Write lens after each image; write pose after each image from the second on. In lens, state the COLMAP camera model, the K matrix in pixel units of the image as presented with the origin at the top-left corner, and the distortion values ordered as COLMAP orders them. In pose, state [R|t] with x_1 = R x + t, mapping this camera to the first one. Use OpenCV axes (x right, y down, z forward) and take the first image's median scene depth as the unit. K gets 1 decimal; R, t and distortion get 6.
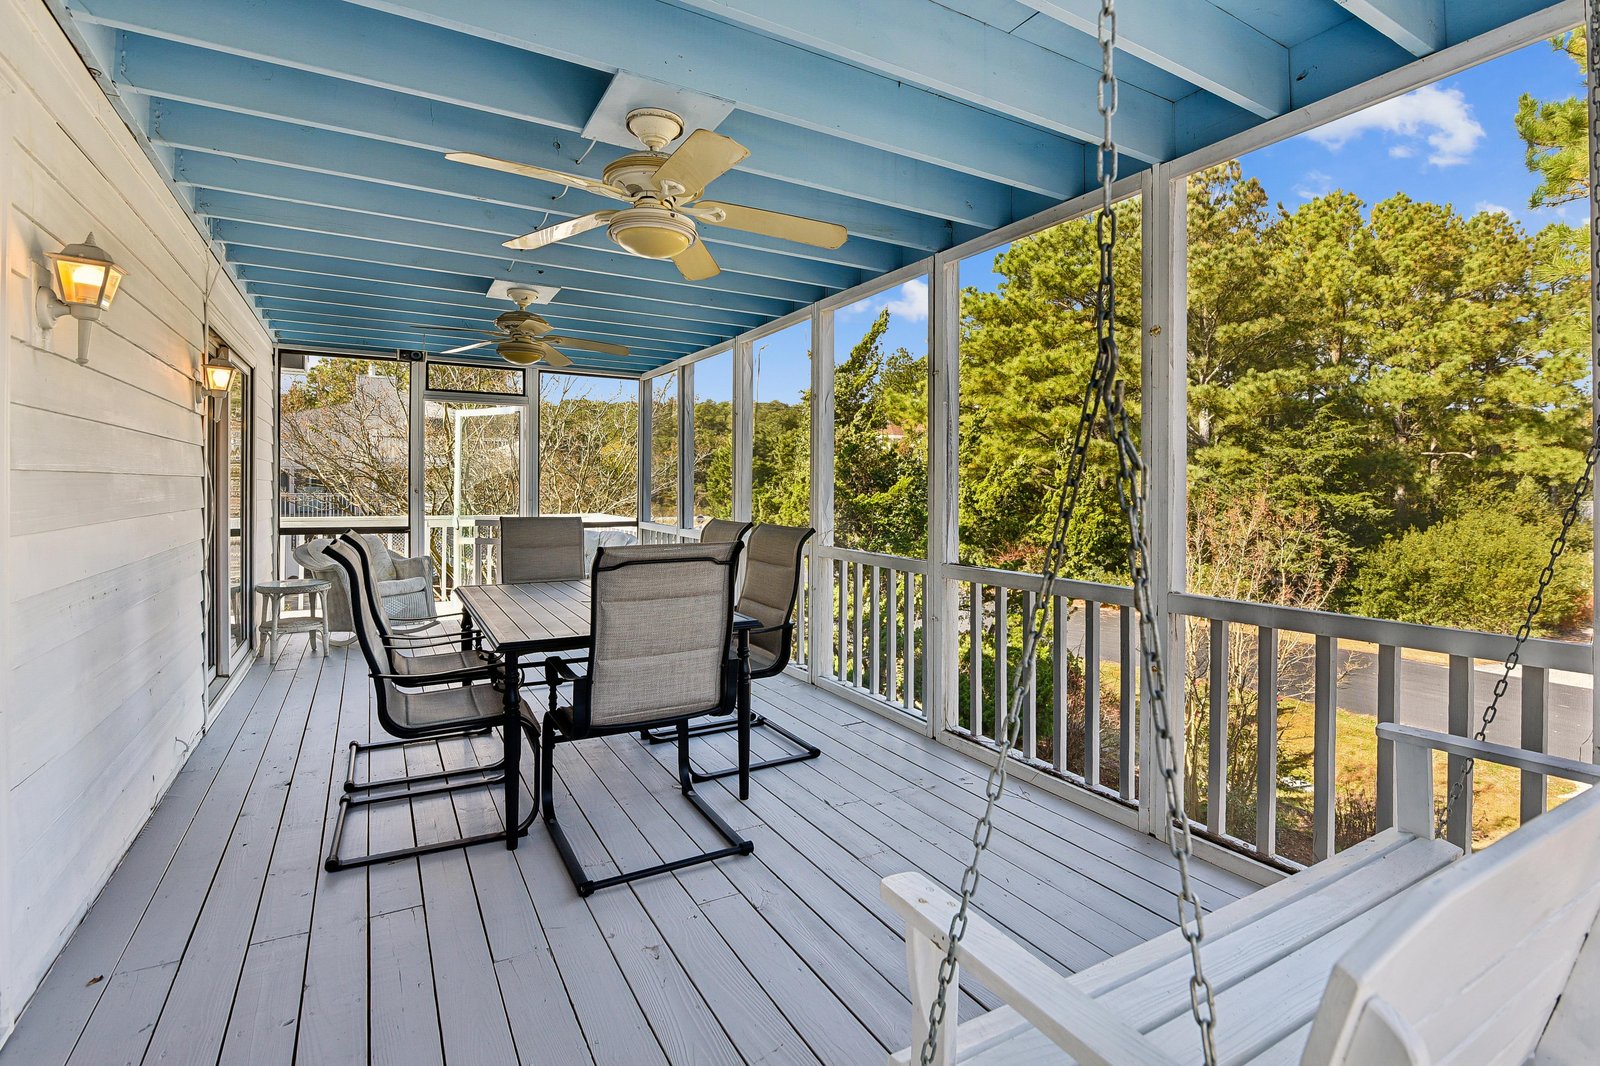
lens RADIAL K [[762.0, 0, 807.5], [0, 762.0, 487.2], [0, 0, 1]] dist [-0.004153, -0.009339]
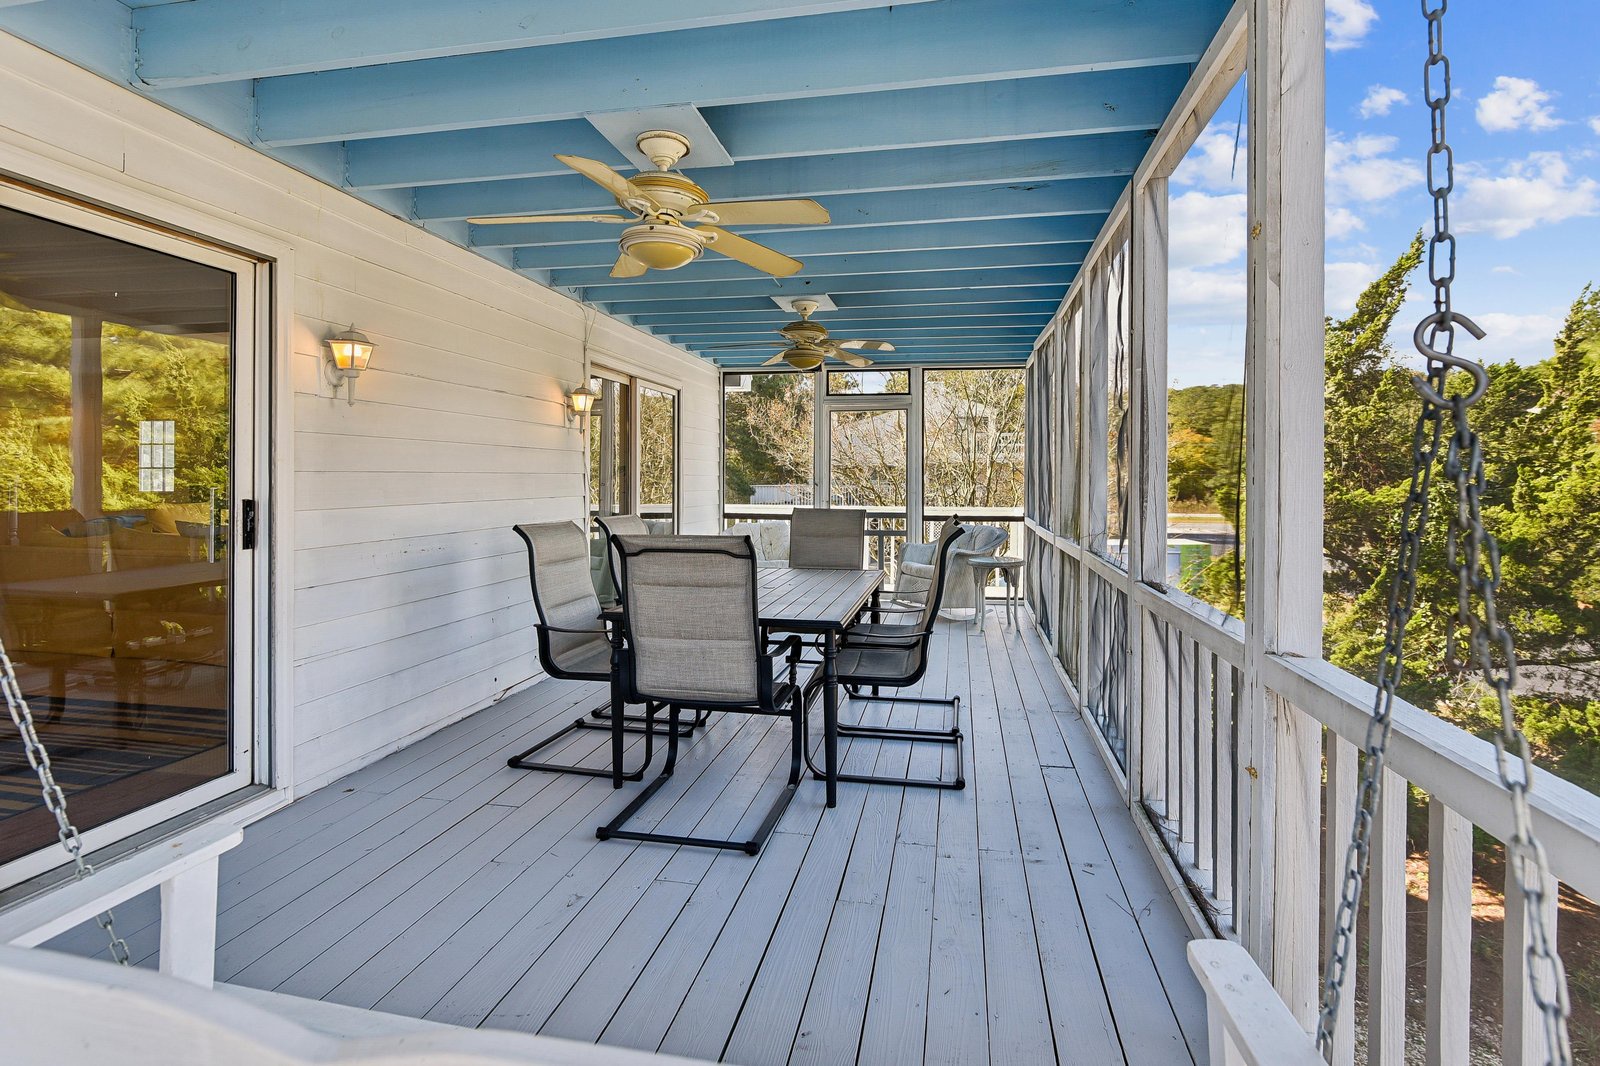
lens RADIAL K [[762.0, 0, 807.5], [0, 762.0, 487.2], [0, 0, 1]] dist [-0.004153, -0.009339]
pose [[0.753916, 0.004536, -0.656955, 0.594700], [0.001255, 0.999964, 0.008345, 0.000207], [0.656970, -0.007116, 0.753883, 0.298338]]
